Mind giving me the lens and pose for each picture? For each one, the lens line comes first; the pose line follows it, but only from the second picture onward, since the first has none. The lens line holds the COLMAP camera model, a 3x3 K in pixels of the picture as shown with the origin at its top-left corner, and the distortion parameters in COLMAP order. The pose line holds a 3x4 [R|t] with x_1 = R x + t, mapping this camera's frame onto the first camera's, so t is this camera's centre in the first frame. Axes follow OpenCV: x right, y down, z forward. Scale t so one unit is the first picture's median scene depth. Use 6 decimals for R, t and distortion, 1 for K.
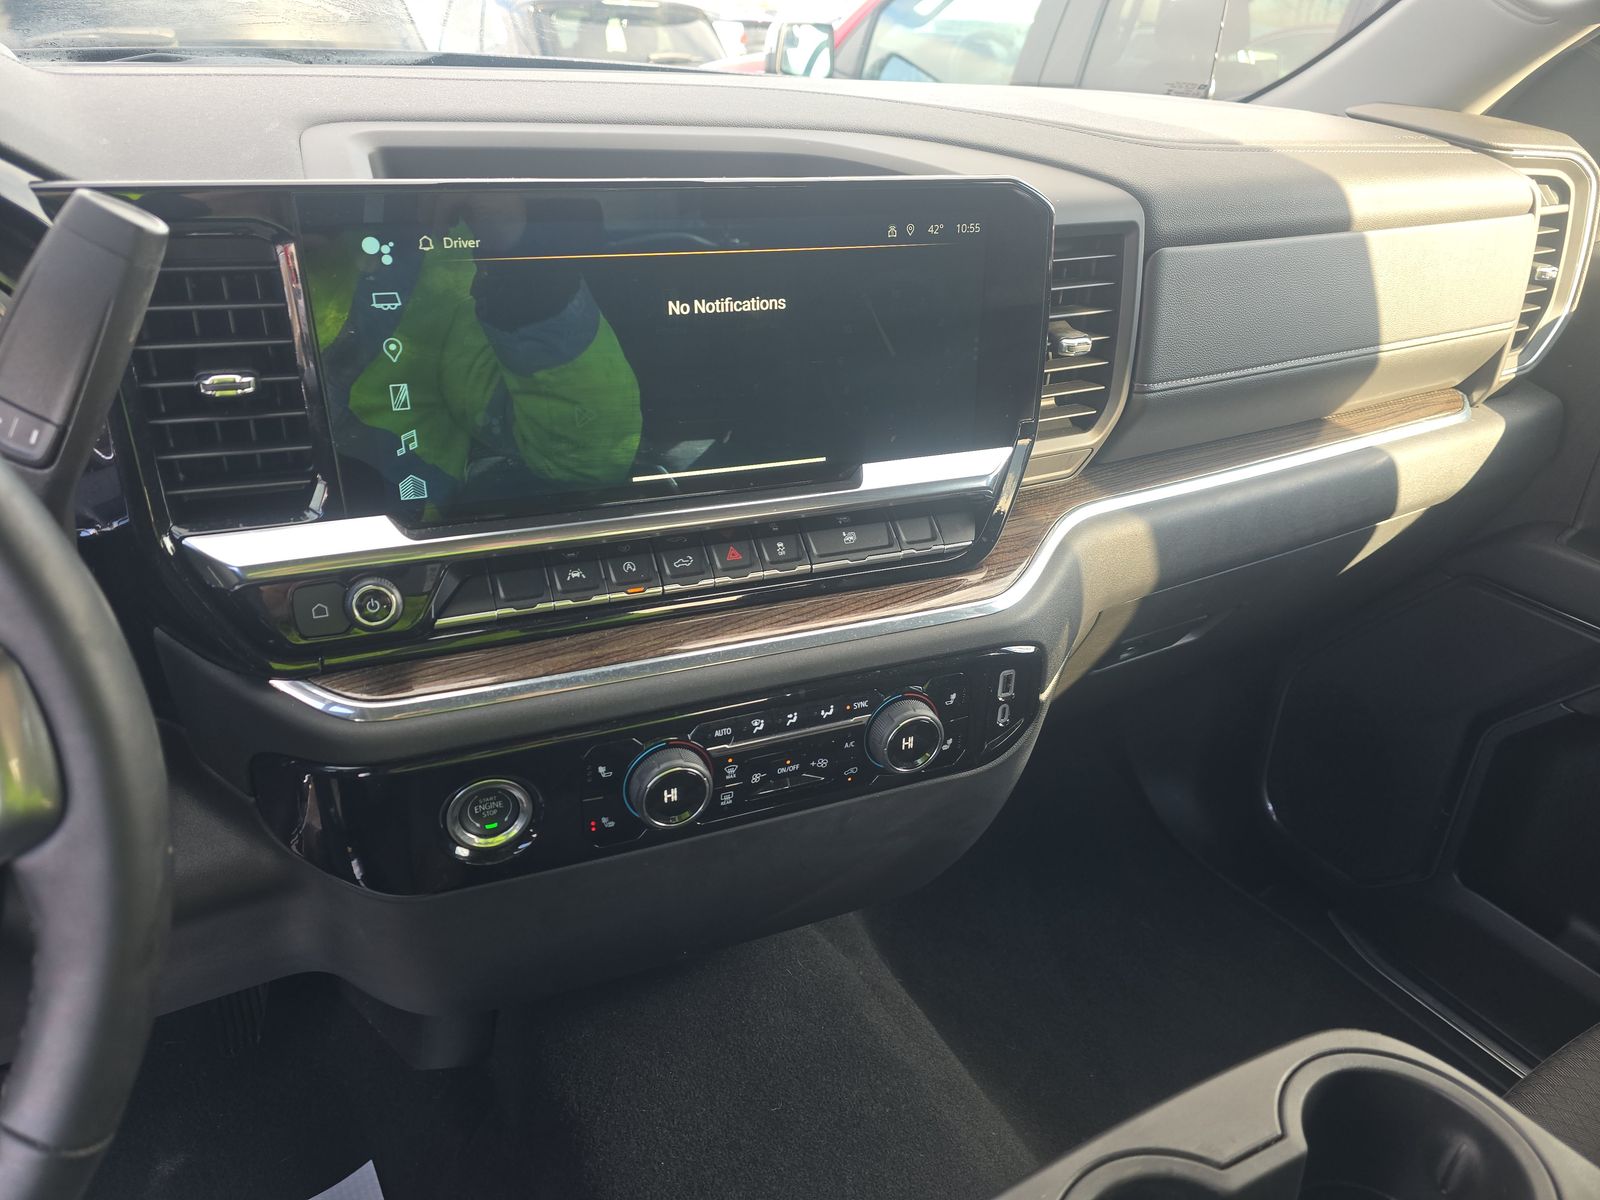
lens RADIAL K [[1057.3, 0, 801.5], [0, 1057.3, 607.0], [0, 0, 1]] dist [0.005638, -0.005800]
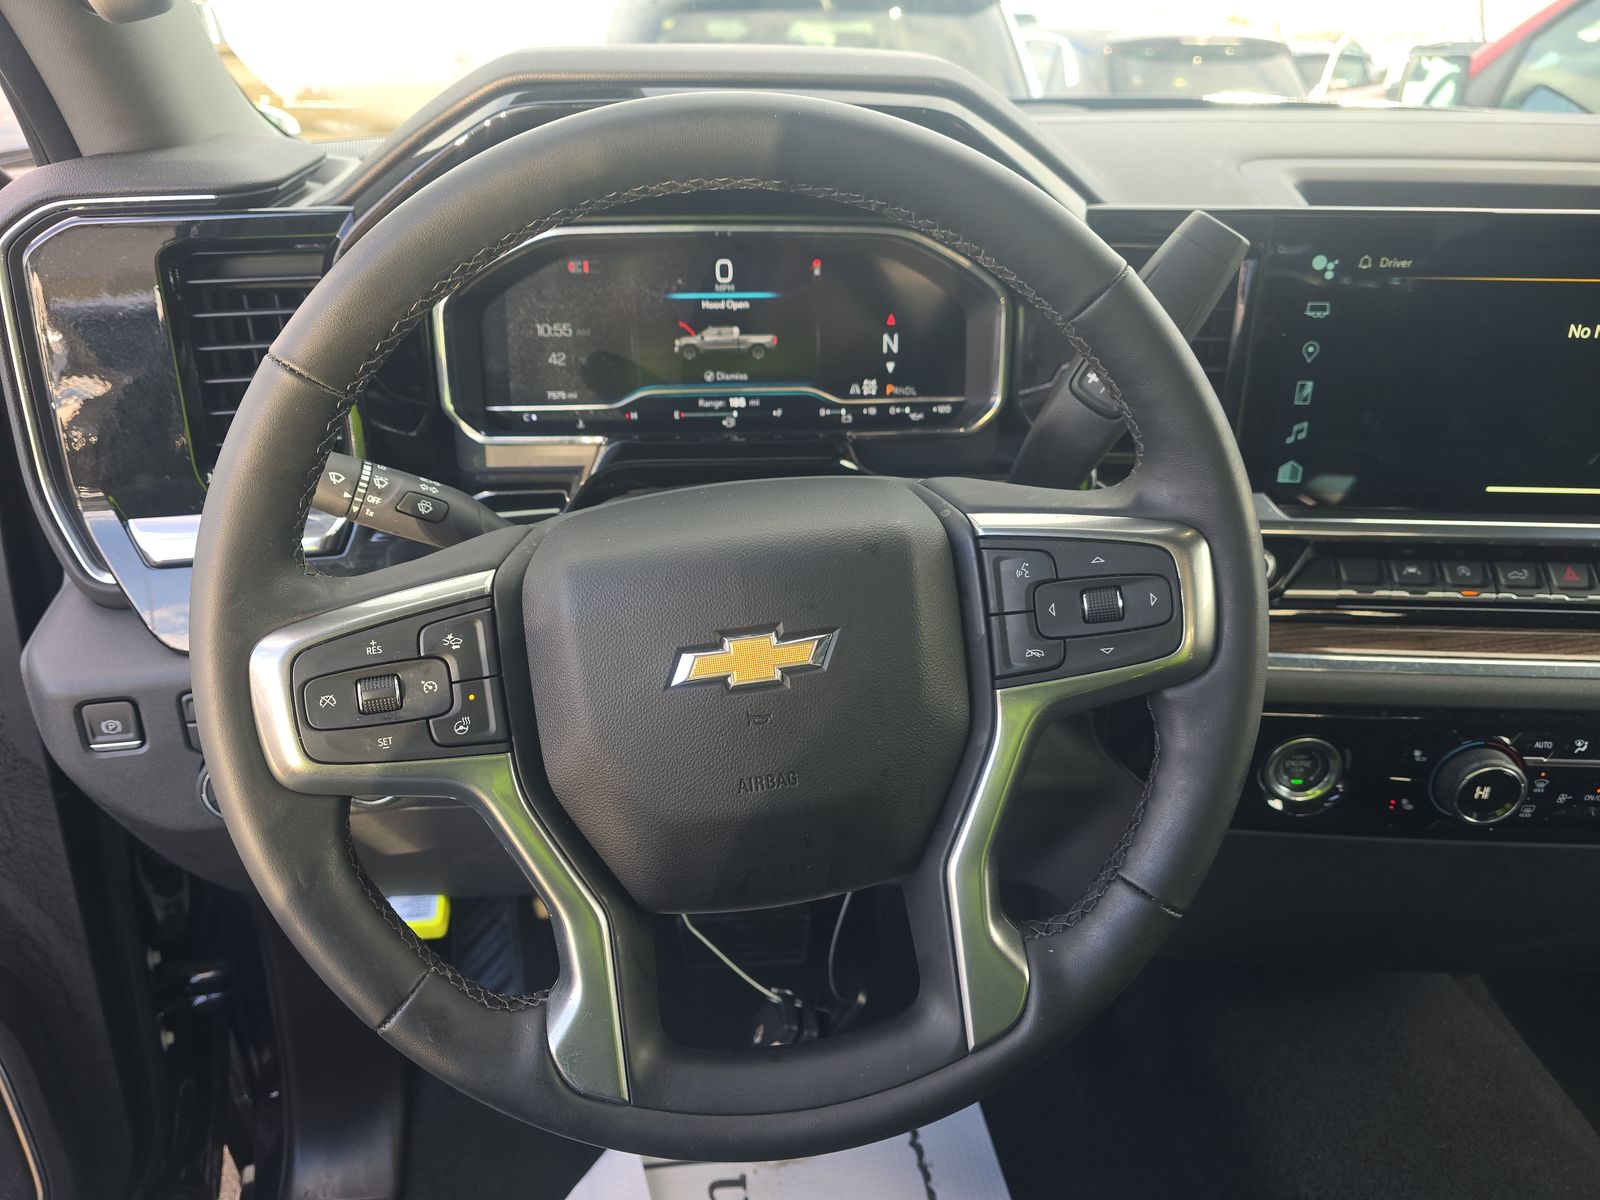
lens RADIAL K [[1057.3, 0, 800.8], [0, 1057.3, 590.1], [0, 0, 1]] dist [0.005638, -0.005800]
pose [[0.904271, 0.154440, -0.398048, -0.351343], [-0.172012, 0.985057, -0.008575, 0.107605], [0.390776, 0.076223, 0.917324, -0.233644]]
